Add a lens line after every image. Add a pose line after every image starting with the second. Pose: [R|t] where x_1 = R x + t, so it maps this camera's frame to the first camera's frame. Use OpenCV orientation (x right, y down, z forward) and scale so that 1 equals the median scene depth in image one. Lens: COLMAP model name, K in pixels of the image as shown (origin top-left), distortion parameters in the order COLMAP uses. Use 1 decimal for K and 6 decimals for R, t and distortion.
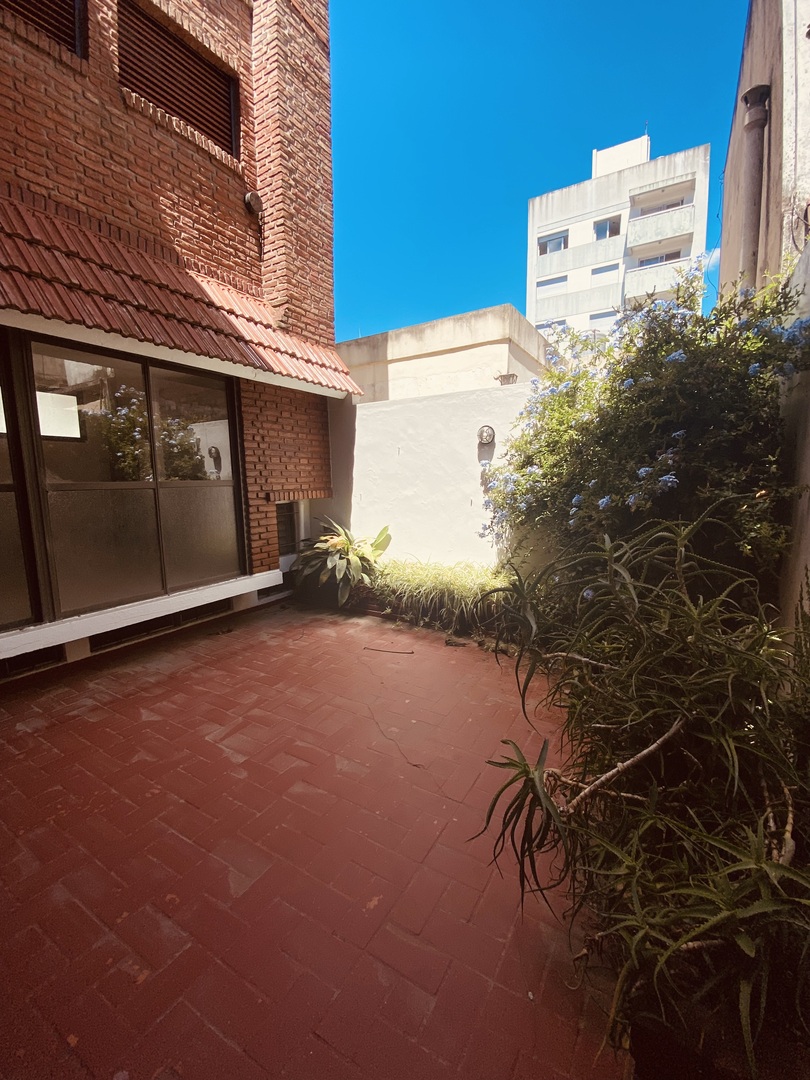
lens RADIAL K [[441.9, 0, 409.5], [0, 441.9, 545.0], [0, 0, 1]] dist [-0.008172, -0.009522]
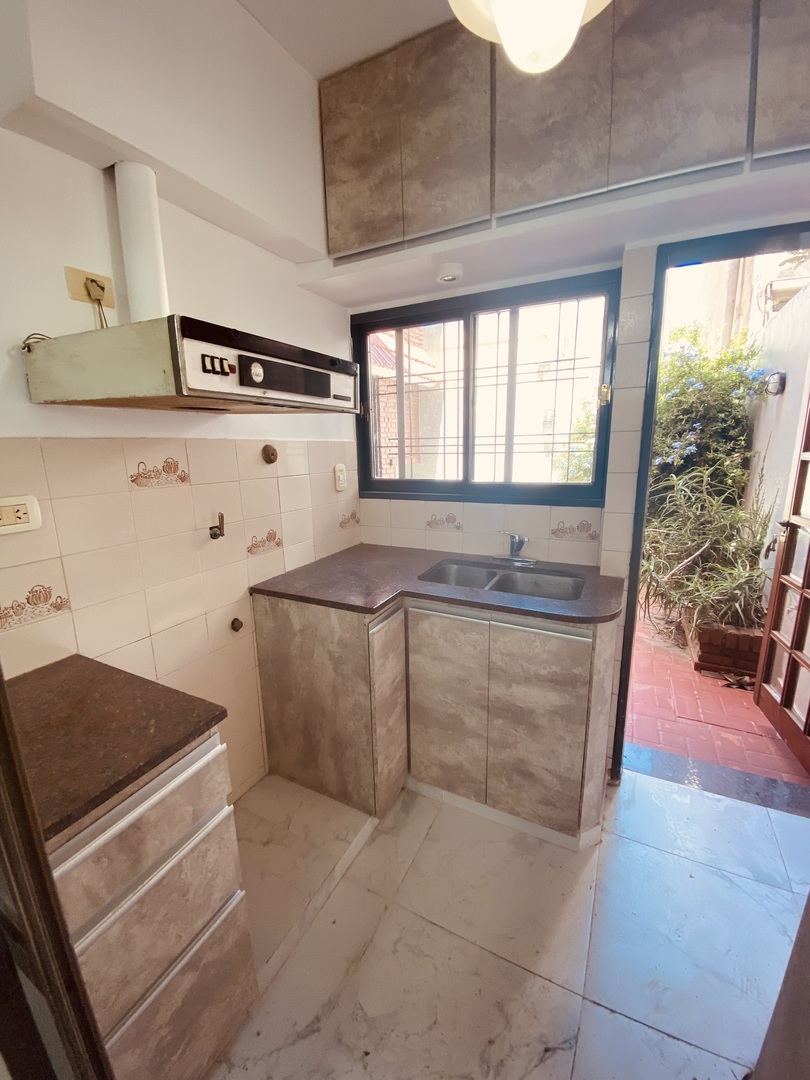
lens RADIAL K [[441.9, 0, 407.2], [0, 441.9, 548.5], [0, 0, 1]] dist [-0.008172, -0.009522]
pose [[0.997562, -0.028911, 0.063511, -0.844916], [0.023566, 0.996241, 0.083359, 0.106789], [-0.065682, -0.081659, 0.994494, -0.940242]]
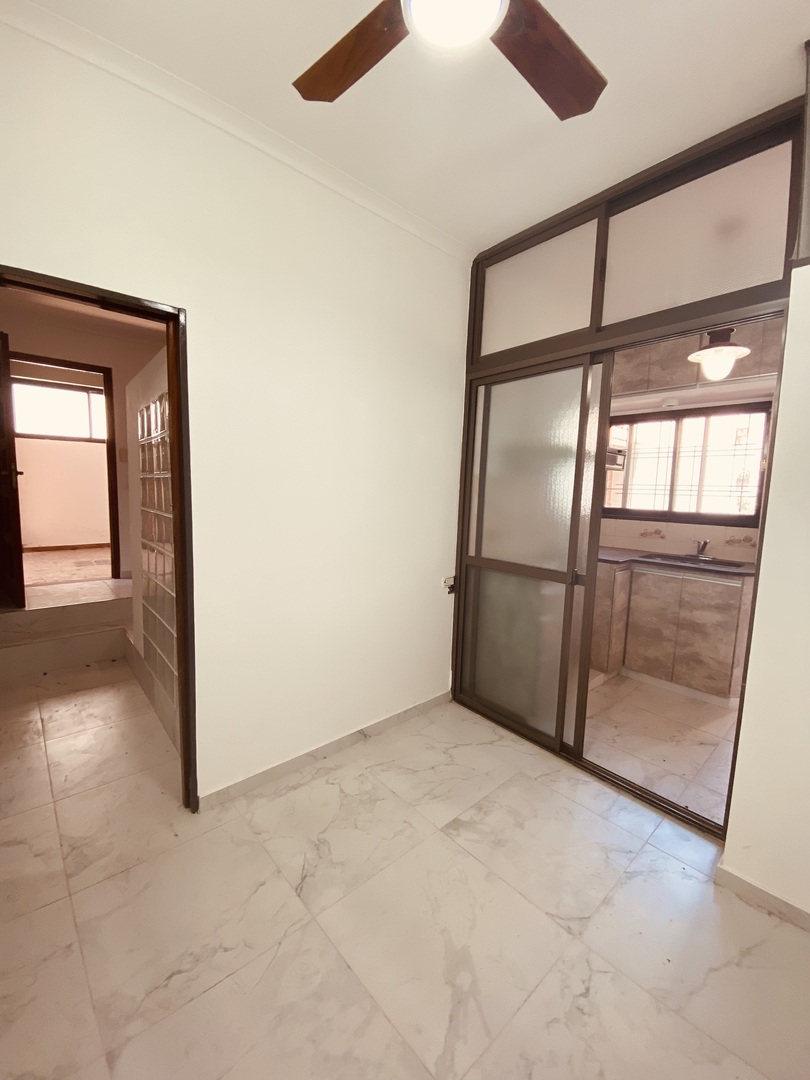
lens RADIAL K [[441.9, 0, 398.8], [0, 441.9, 534.8], [0, 0, 1]] dist [-0.008172, -0.009522]
pose [[0.949229, 0.070757, -0.306527, -1.590181], [-0.085154, 0.995793, -0.033833, 0.599797], [0.302843, 0.058217, 0.951261, -3.553823]]
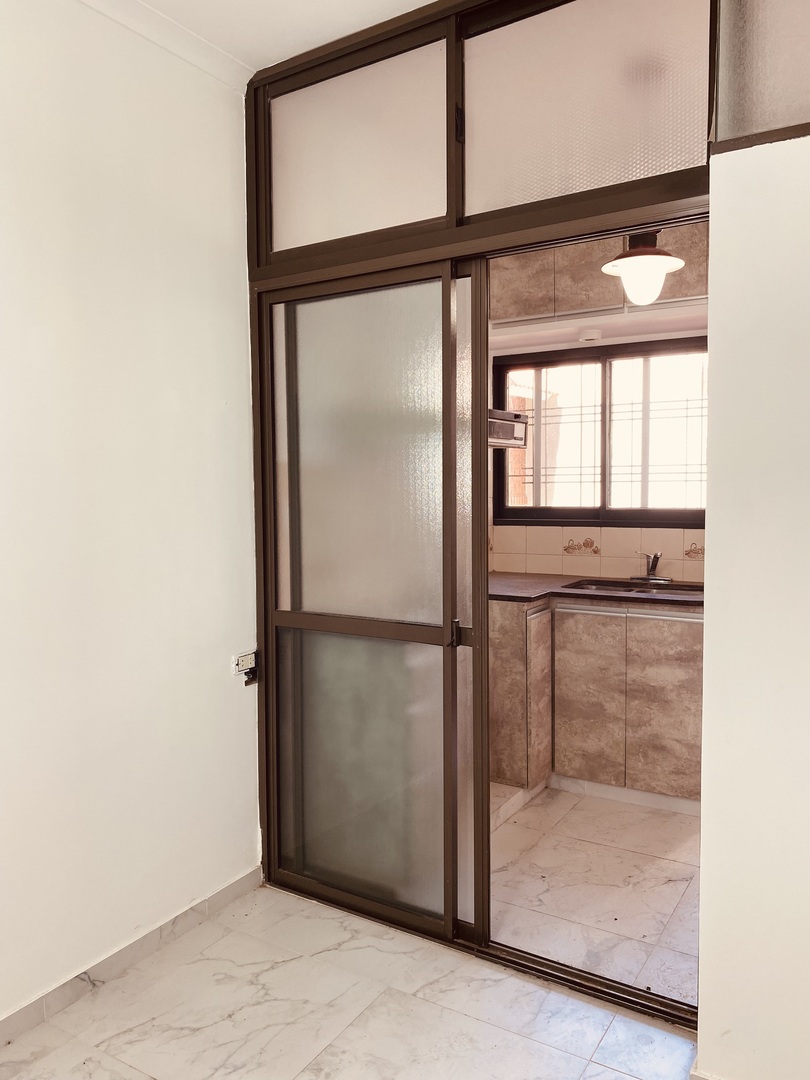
lens RADIAL K [[828.5, 0, 410.8], [0, 828.5, 537.4], [0, 0, 1]] dist [0.011692, -0.030188]
pose [[0.999881, -0.001165, -0.015397, -1.483415], [-0.000067, 0.996816, -0.079742, 0.565264], [0.015441, 0.079734, 0.996697, -3.663044]]
